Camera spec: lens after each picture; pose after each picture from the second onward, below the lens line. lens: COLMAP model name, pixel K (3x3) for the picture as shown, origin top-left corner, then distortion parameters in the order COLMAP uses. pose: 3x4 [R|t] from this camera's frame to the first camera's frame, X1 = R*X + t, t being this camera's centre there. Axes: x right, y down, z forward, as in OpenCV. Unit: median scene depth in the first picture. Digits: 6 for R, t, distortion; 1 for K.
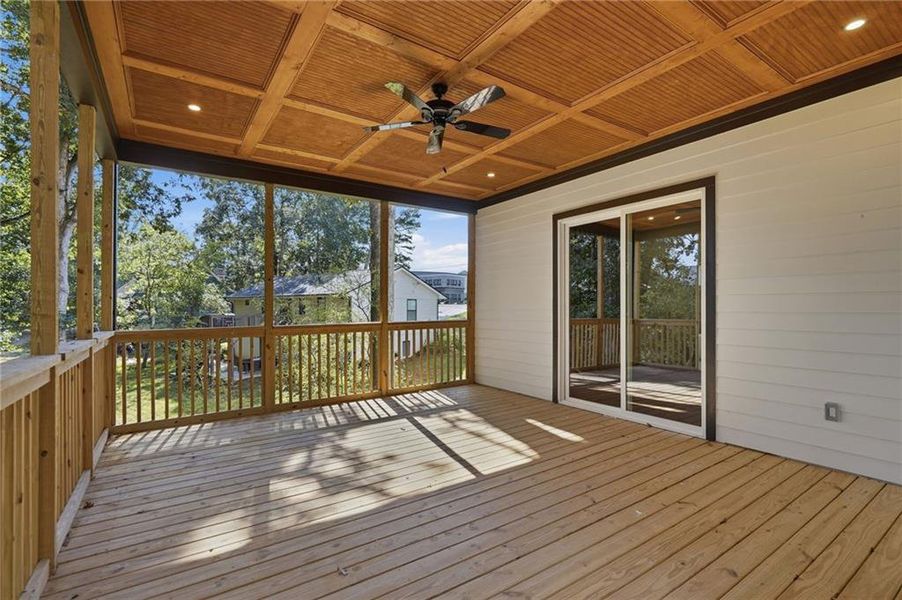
lens RADIAL K [[410.5, 0, 449.7], [0, 410.5, 304.8], [0, 0, 1]] dist [0.000285, -0.000977]
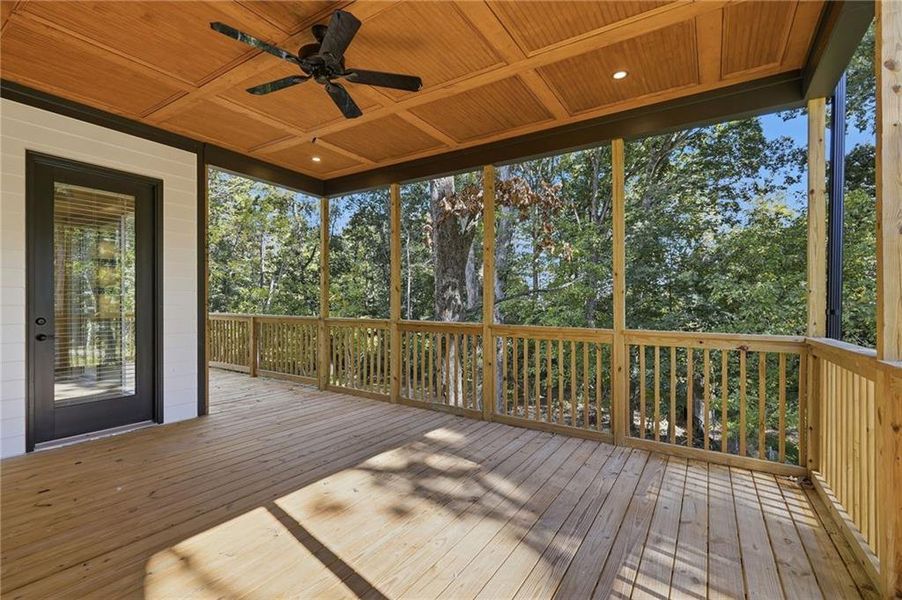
lens RADIAL K [[410.5, 0, 449.9], [0, 410.5, 303.6], [0, 0, 1]] dist [0.000285, -0.000977]
pose [[-0.919505, -0.008114, -0.392995, 0.063585], [-0.006026, 0.999960, -0.006547, 0.012836], [0.393032, -0.003652, -0.919517, 1.781885]]
